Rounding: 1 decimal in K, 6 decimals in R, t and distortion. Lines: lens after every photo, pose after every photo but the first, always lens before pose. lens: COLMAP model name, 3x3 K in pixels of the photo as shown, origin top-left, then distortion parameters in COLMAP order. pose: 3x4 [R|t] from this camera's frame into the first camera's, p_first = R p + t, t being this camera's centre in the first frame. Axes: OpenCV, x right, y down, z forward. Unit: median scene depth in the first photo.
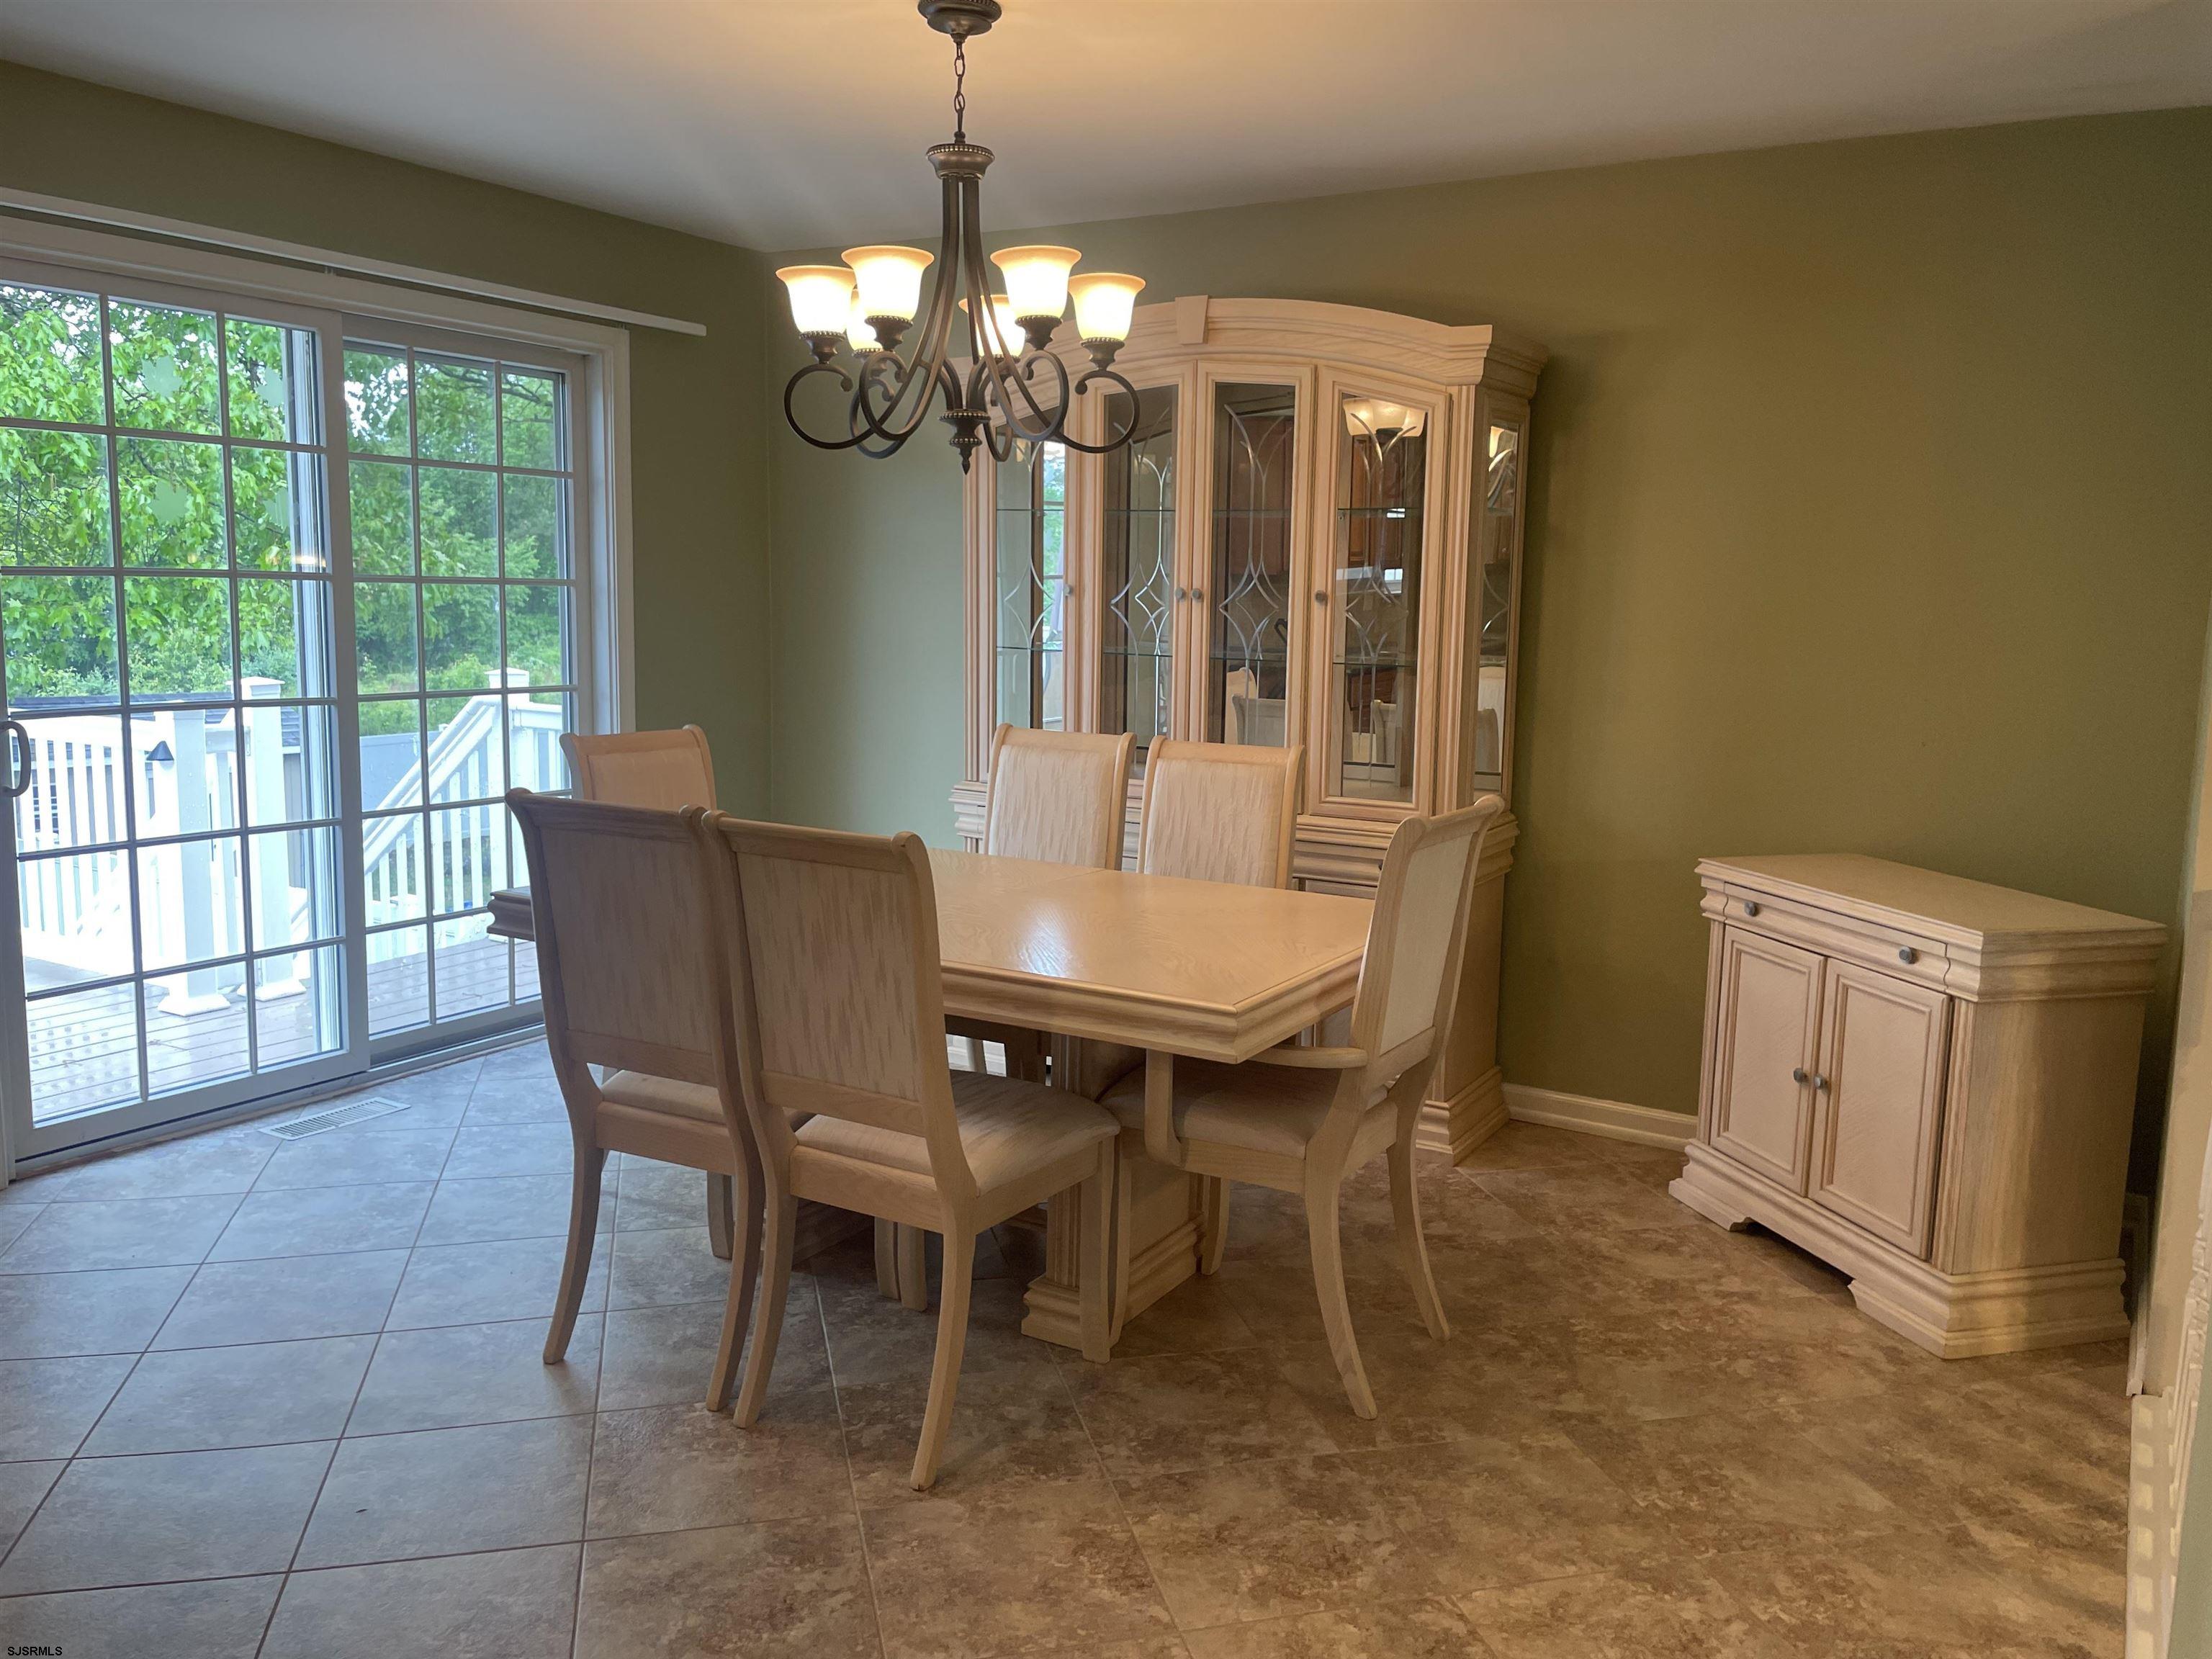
lens RADIAL K [[1685.1, 0, 1092.5], [0, 1685.1, 816.0], [0, 0, 1]] dist [0.077248, -0.105868]
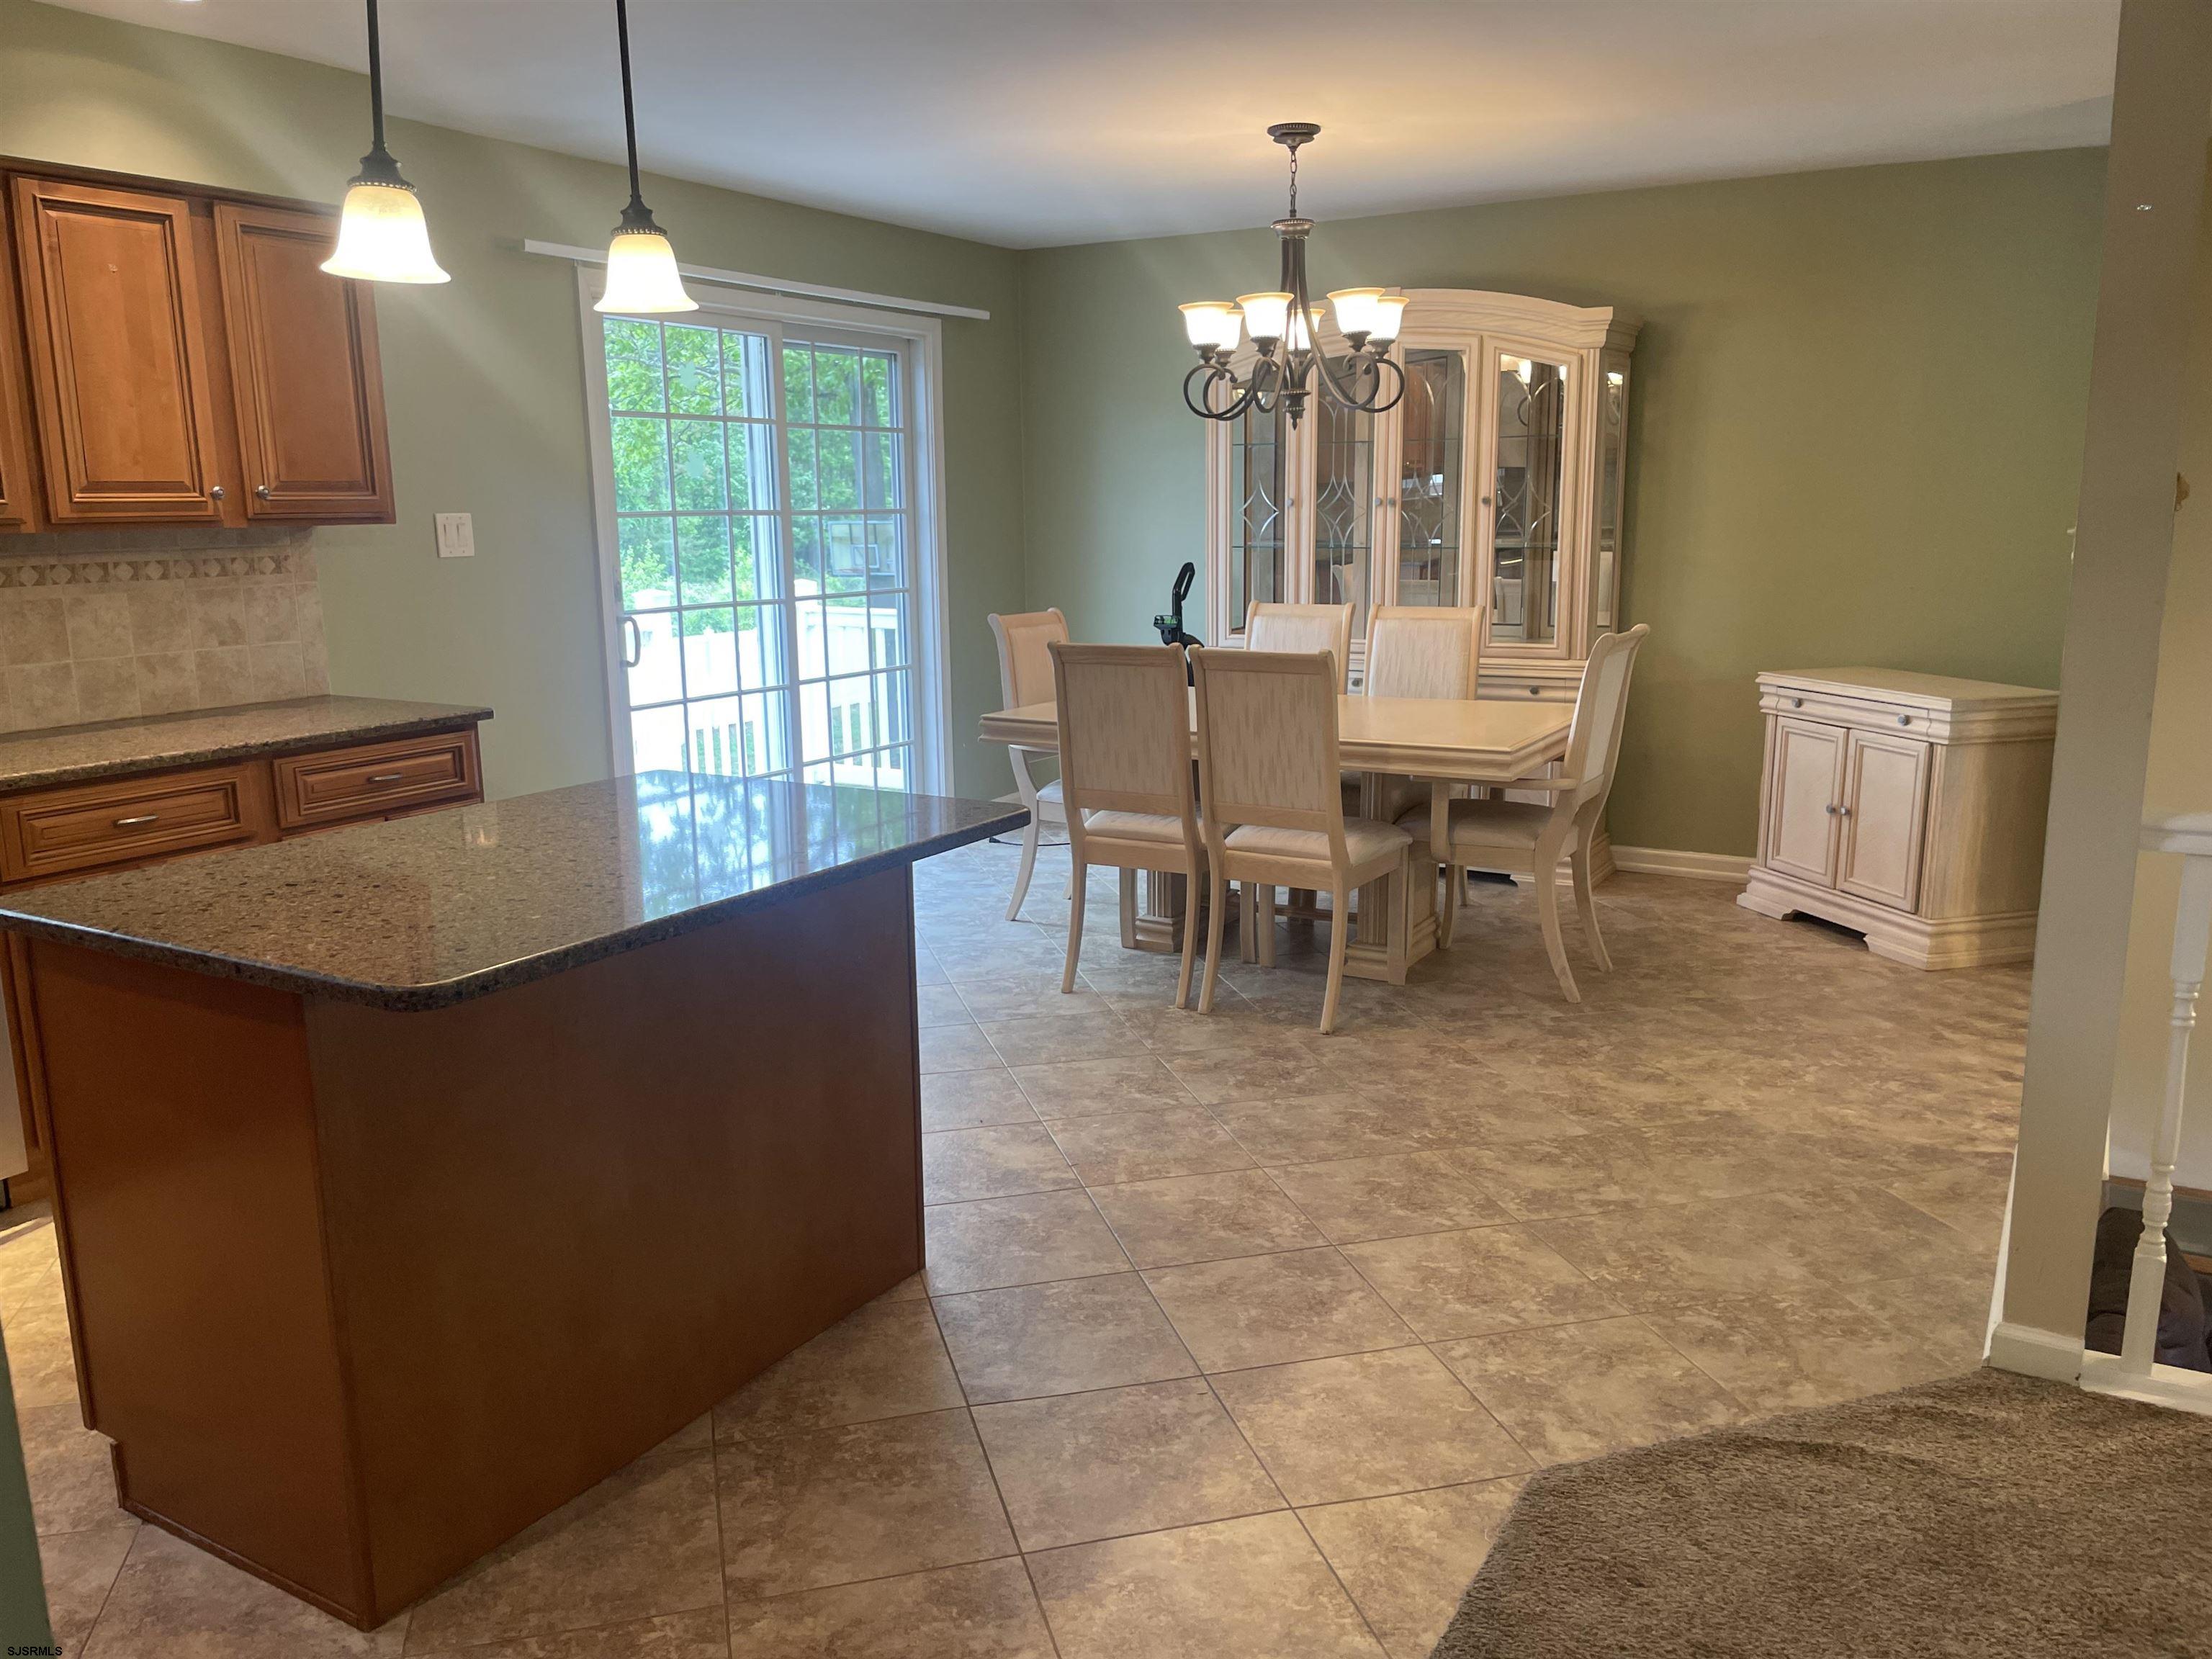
lens RADIAL K [[1685.1, 0, 1053.9], [0, 1685.1, 838.1], [0, 0, 1]] dist [0.077248, -0.105868]
pose [[0.999427, -0.033207, -0.006556, -0.302962], [0.033564, 0.997314, 0.065102, 0.063851], [0.004377, -0.065285, 0.997857, -0.588891]]
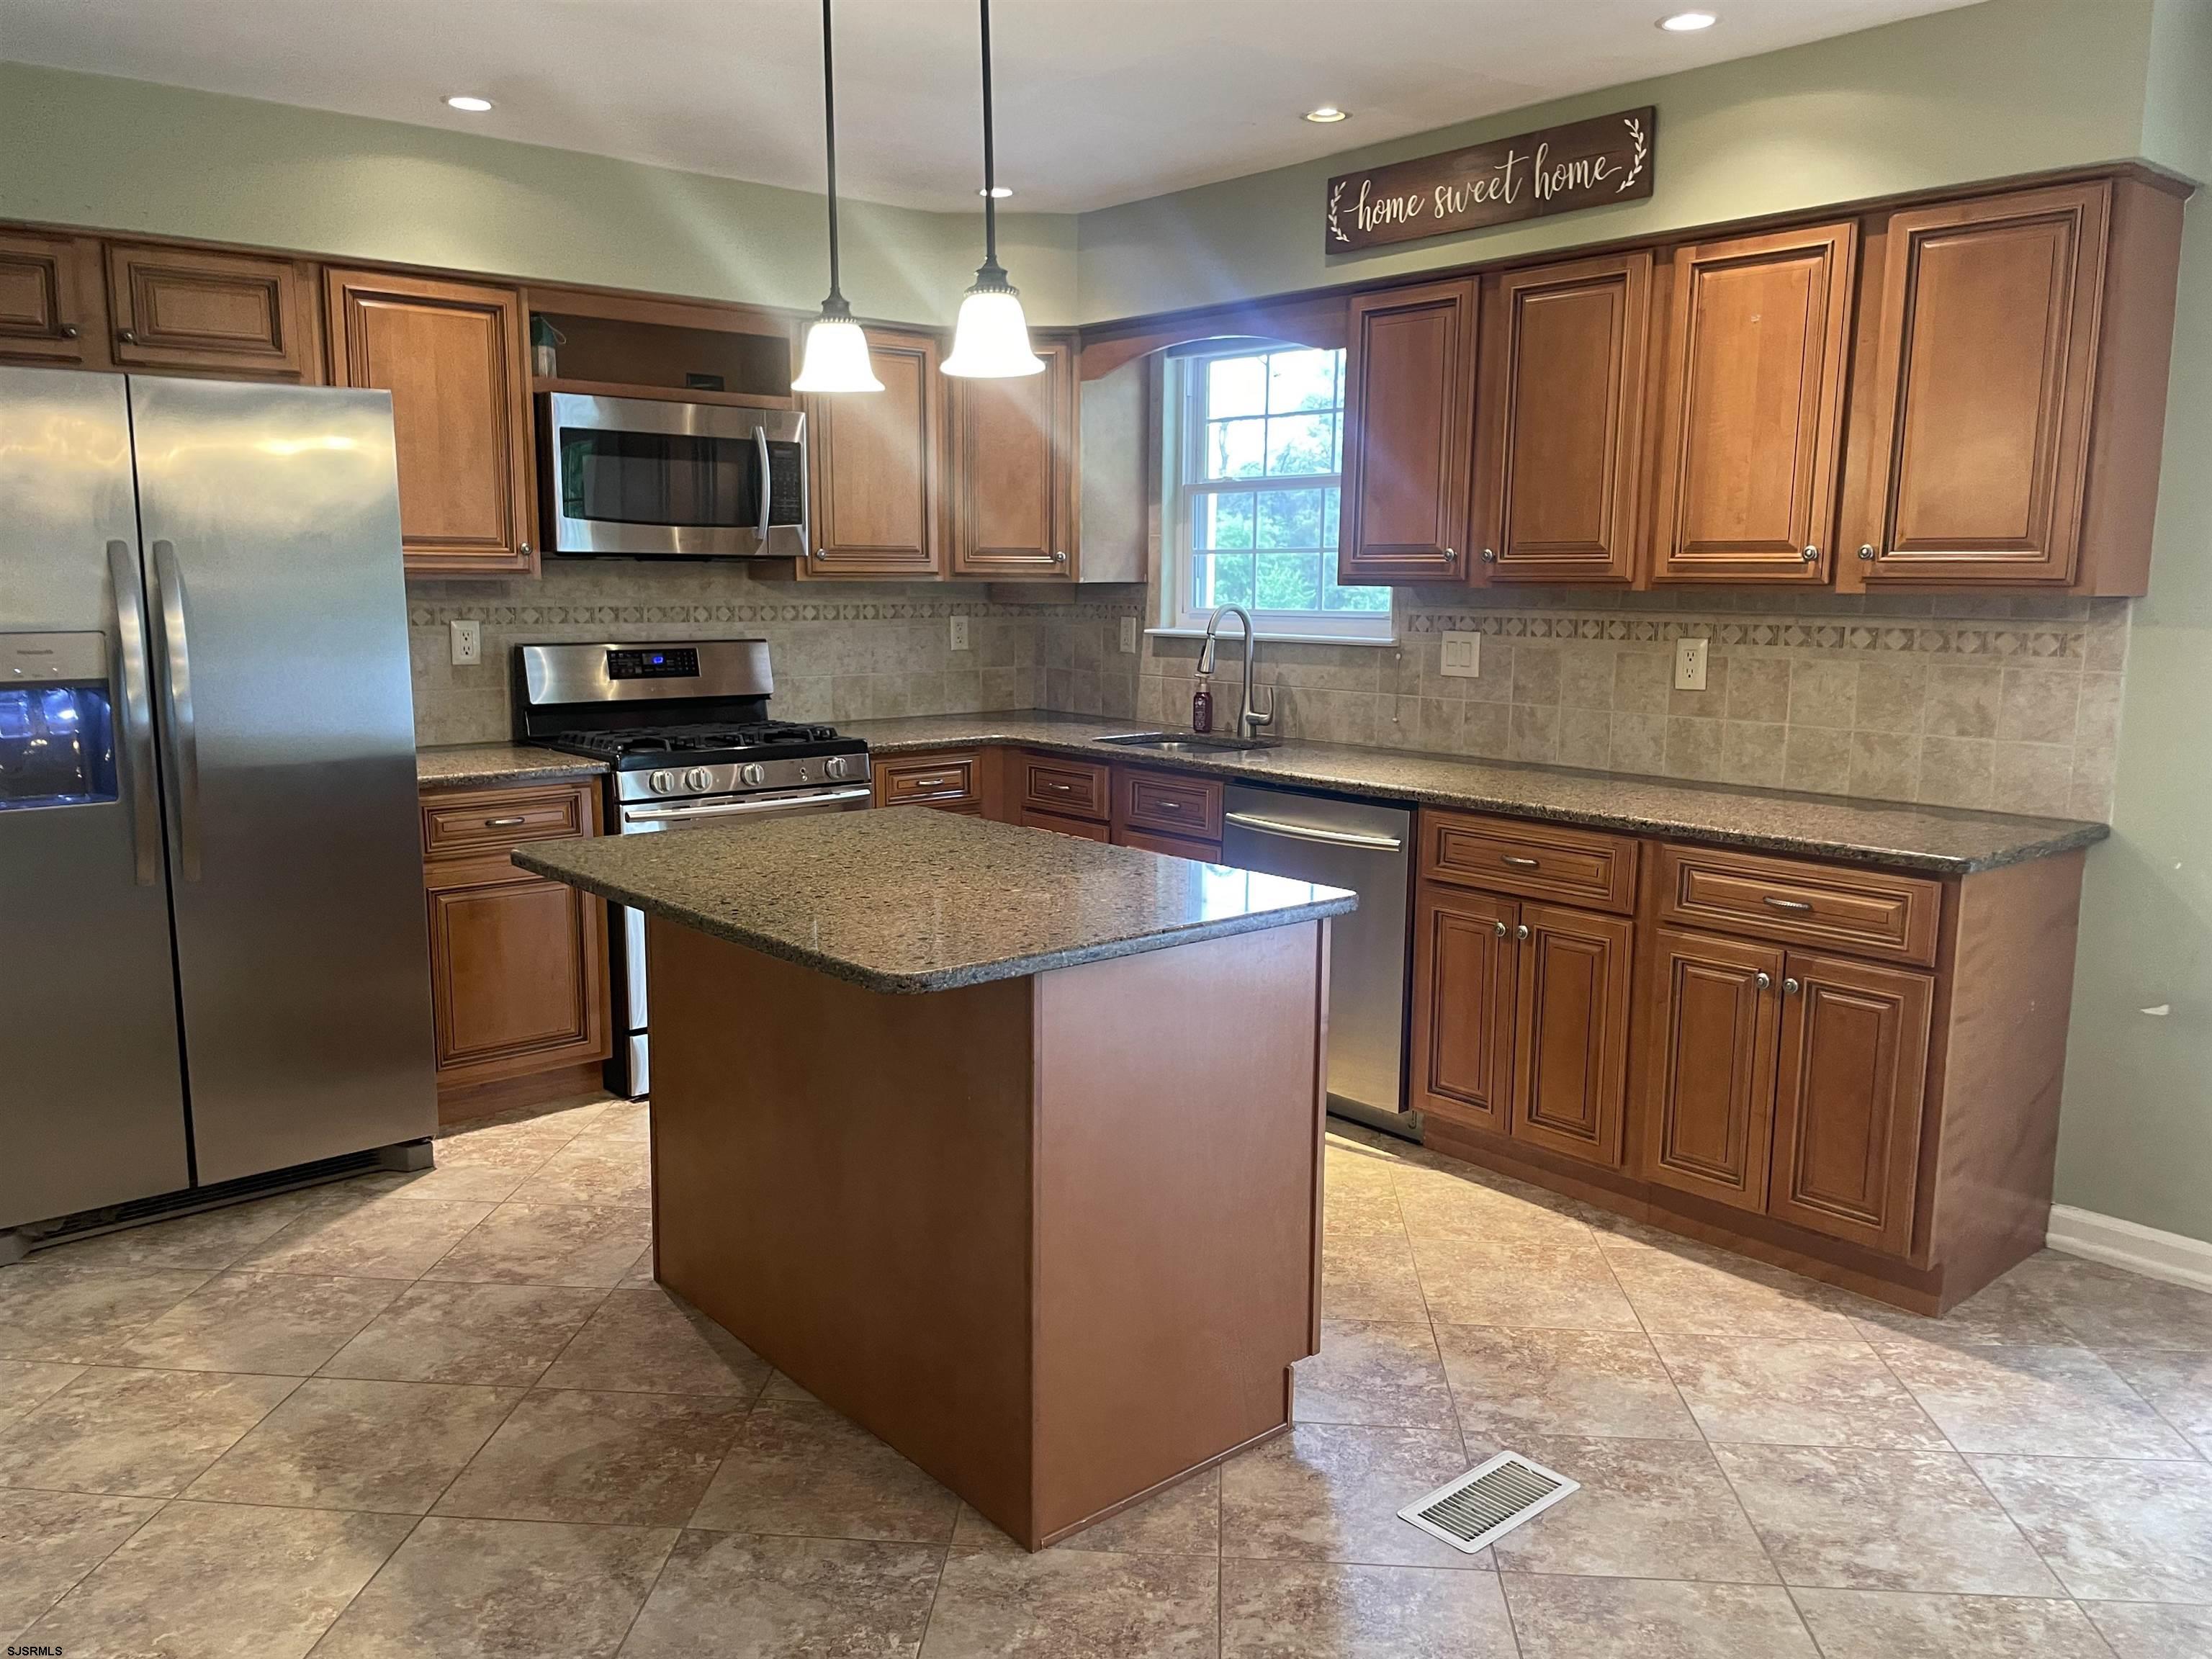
lens RADIAL K [[1685.1, 0, 1103.9], [0, 1685.1, 835.8], [0, 0, 1]] dist [0.077248, -0.105868]
pose [[-0.302380, 0.127298, -0.944649, 0.154671], [-0.141990, 0.973969, 0.176700, -0.046920], [0.942552, 0.187561, -0.276434, 0.317204]]
